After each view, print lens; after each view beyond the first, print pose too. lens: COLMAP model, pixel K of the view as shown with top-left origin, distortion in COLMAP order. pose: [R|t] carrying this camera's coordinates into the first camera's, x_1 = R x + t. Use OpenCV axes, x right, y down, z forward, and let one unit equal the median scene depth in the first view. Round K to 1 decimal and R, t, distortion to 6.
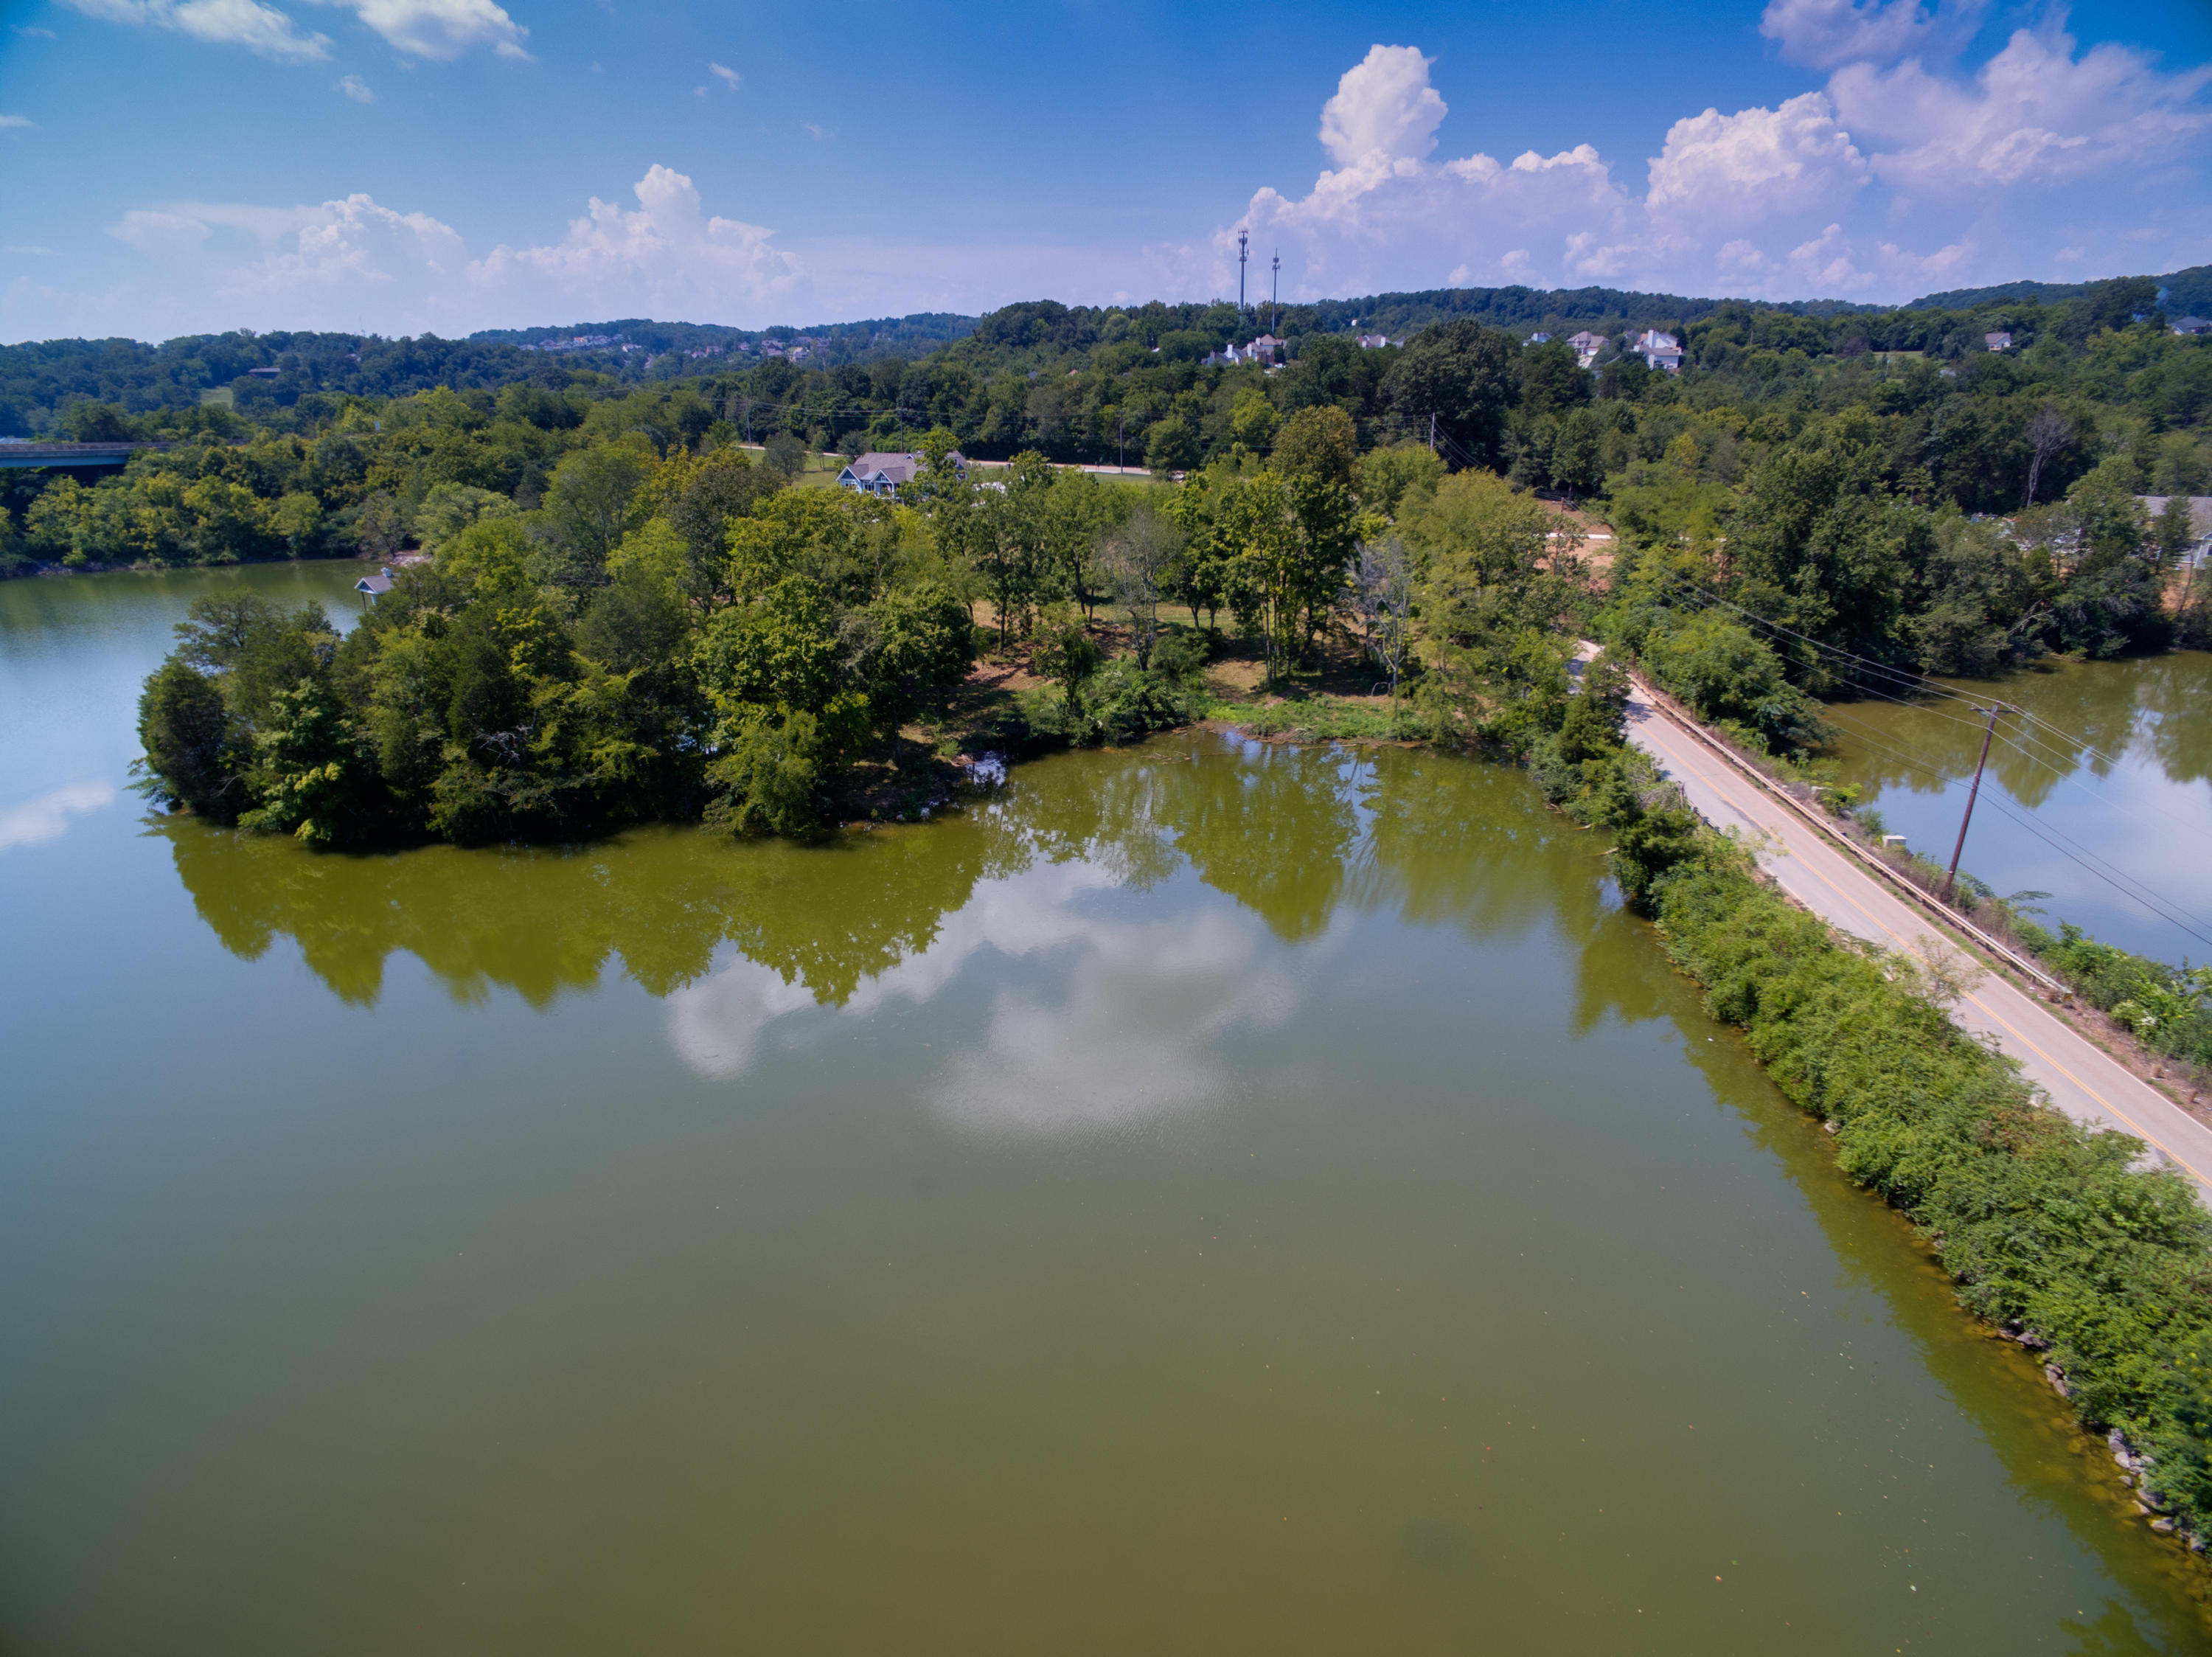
lens RADIAL K [[1269.3, 0, 1108.0], [0, 1269.3, 819.8], [0, 0, 1]] dist [-0.104043, 0.073056]
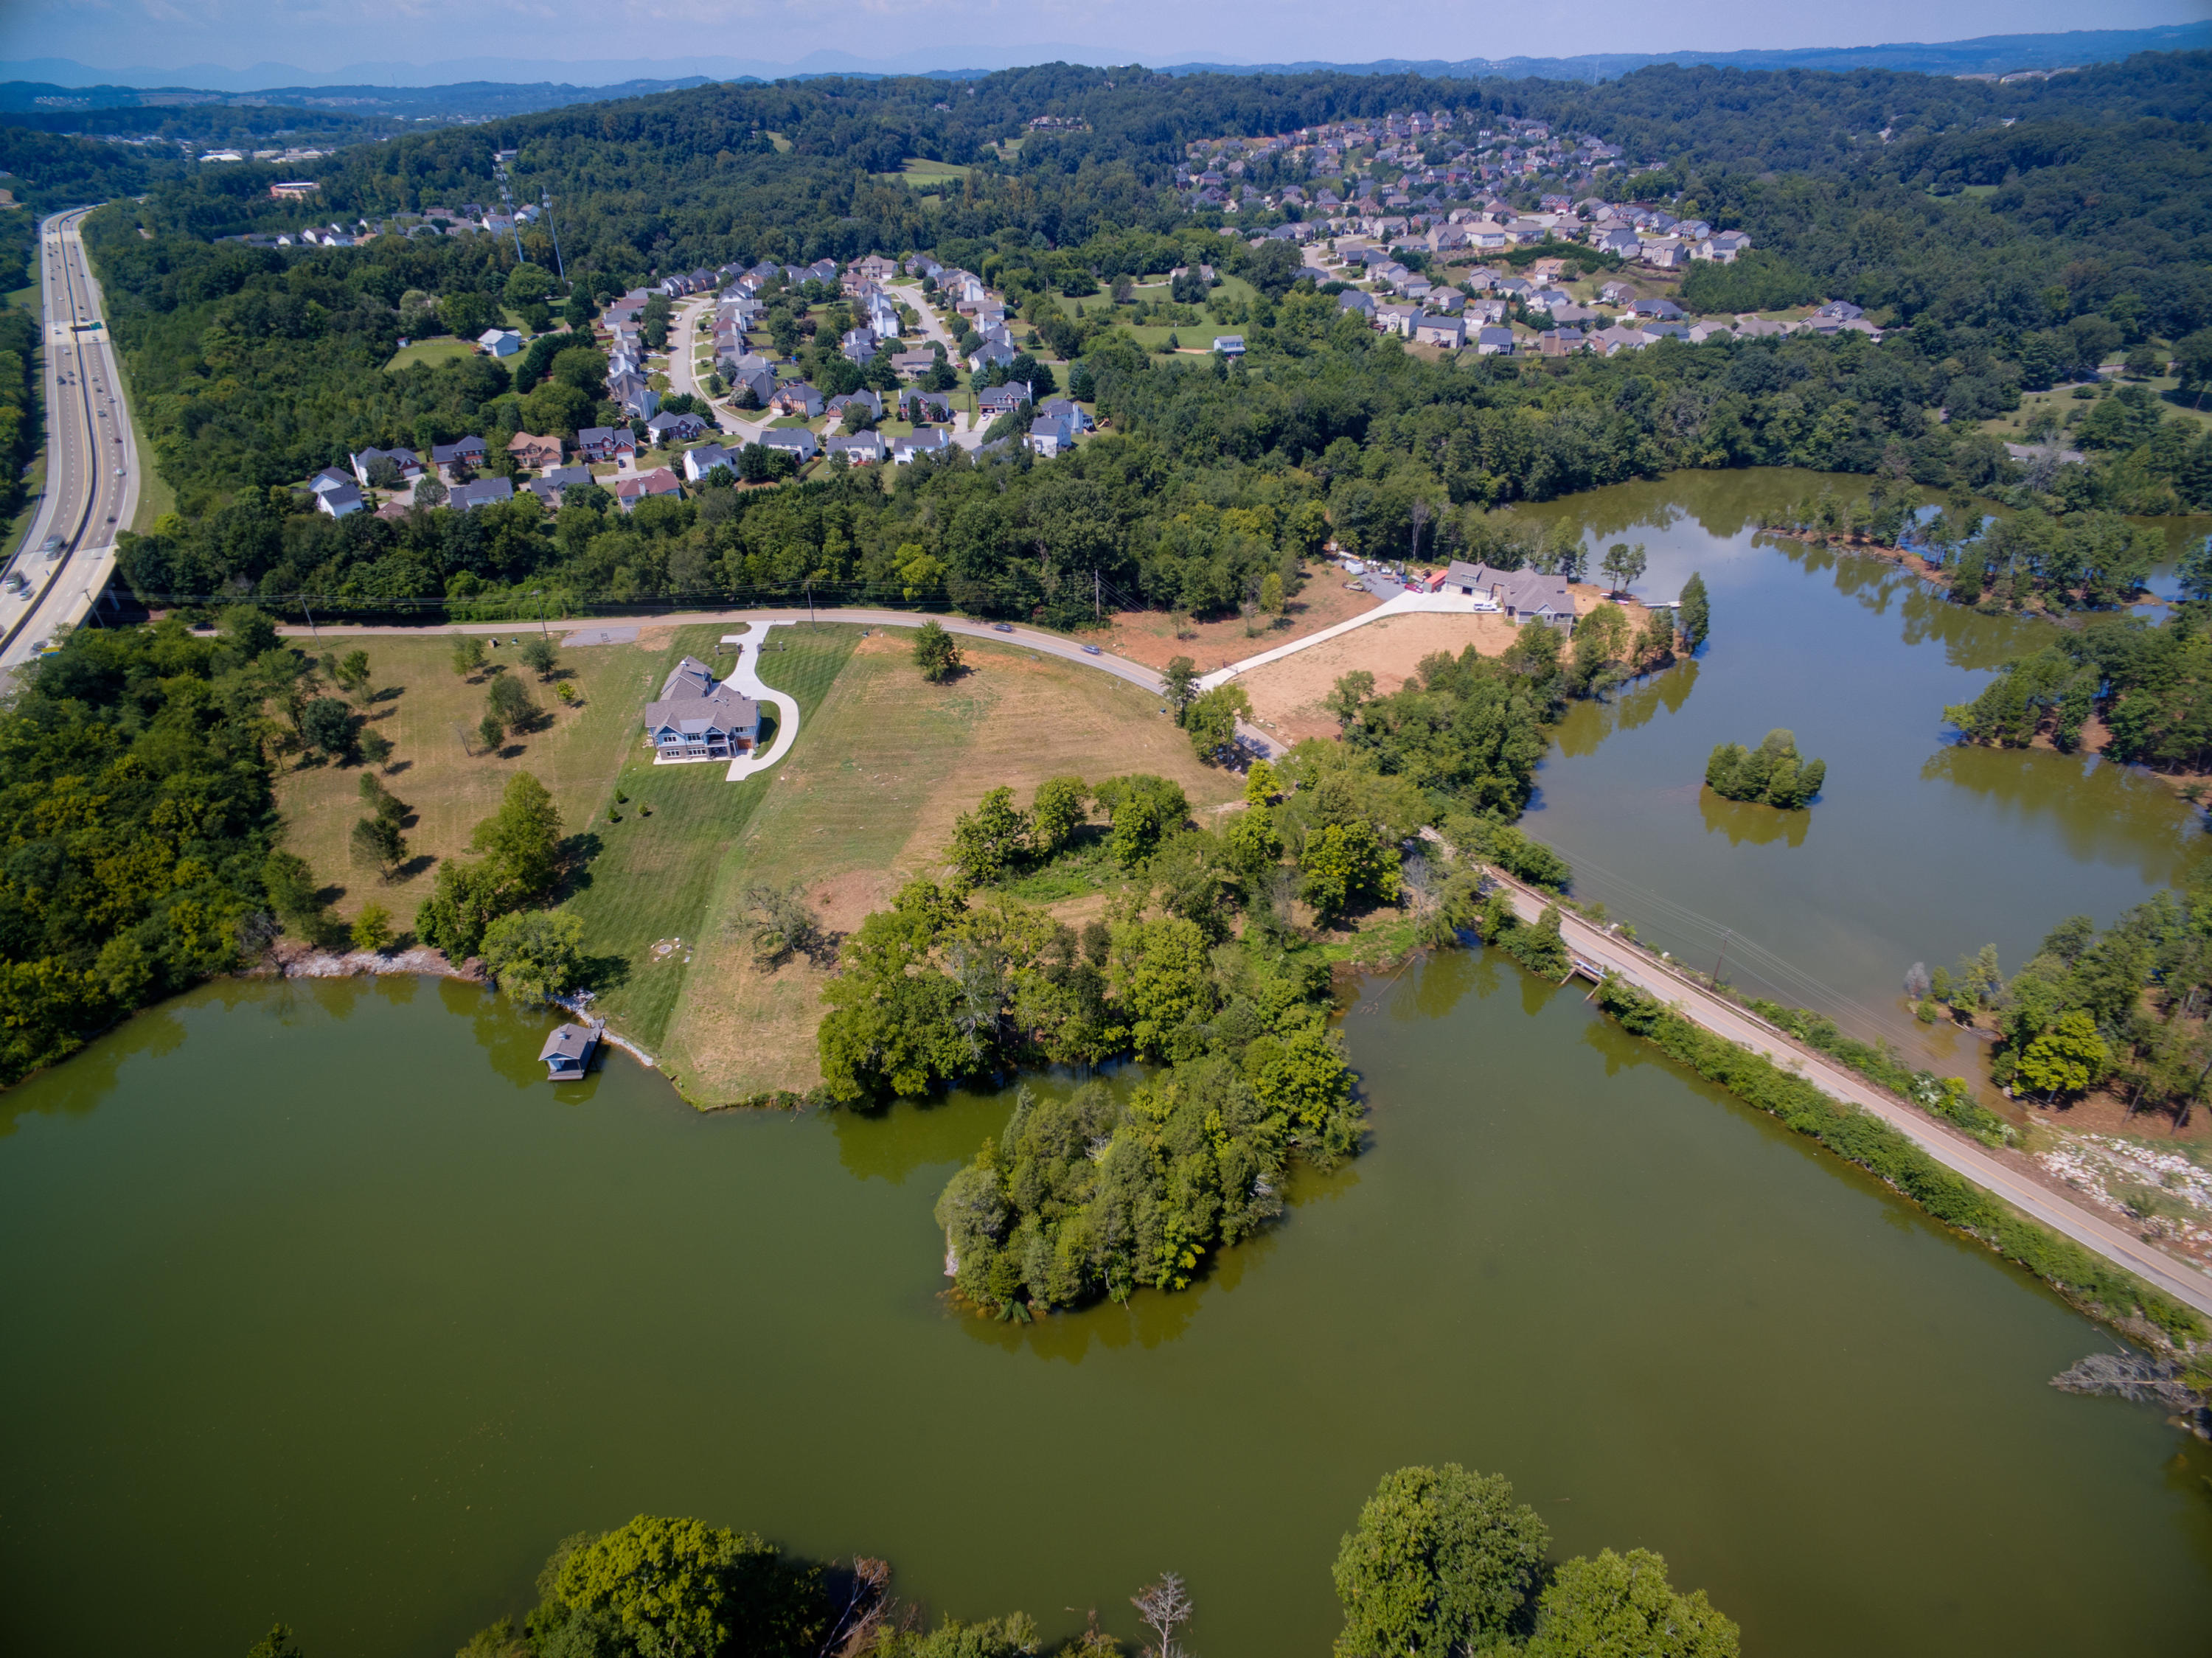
lens RADIAL K [[1269.1, 0, 1112.2], [0, 1269.1, 830.6], [0, 0, 1]] dist [-0.104043, 0.073056]
pose [[0.769378, -0.343095, 0.538835, -1.042230], [0.225101, 0.935029, 0.273954, -0.797860], [-0.597818, -0.089482, 0.796622, -0.249802]]
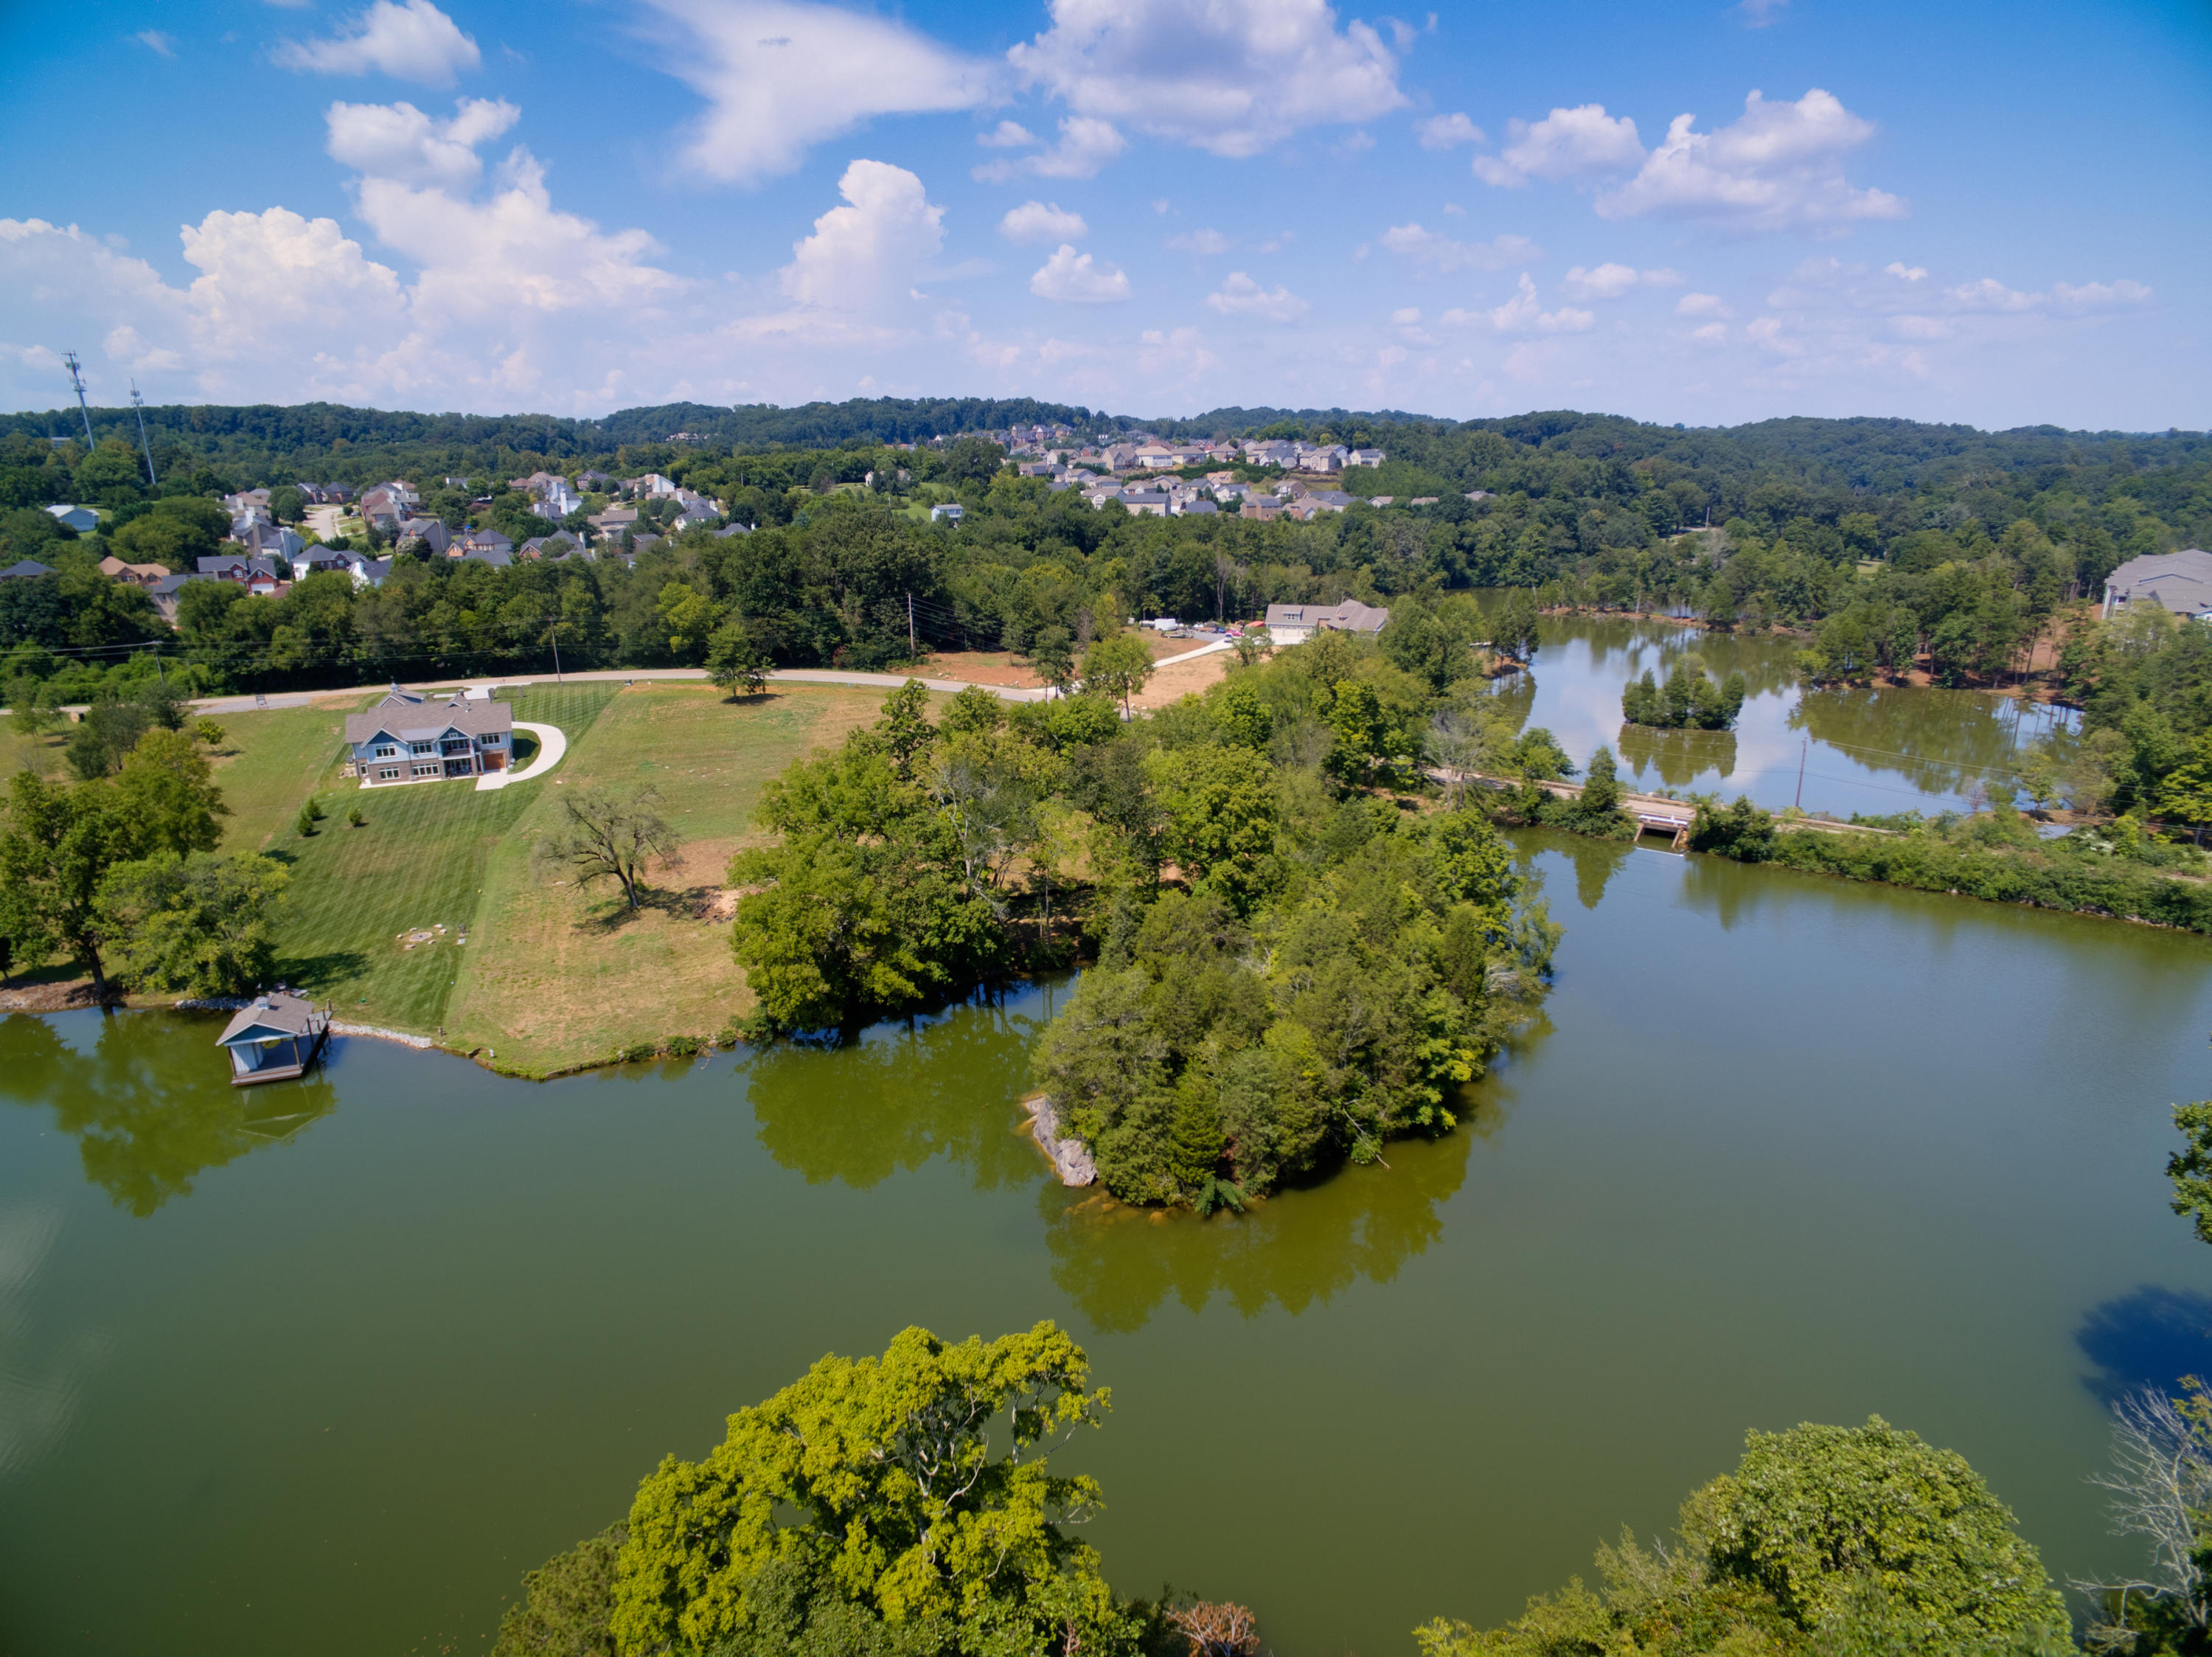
lens RADIAL K [[1269.3, 0, 1111.2], [0, 1269.3, 835.4], [0, 0, 1]] dist [-0.104043, 0.073056]
pose [[0.547757, -0.242490, 0.800725, -1.168433], [0.289284, 0.952937, 0.090694, -0.299121], [-0.785033, 0.181959, 0.592127, 0.356281]]
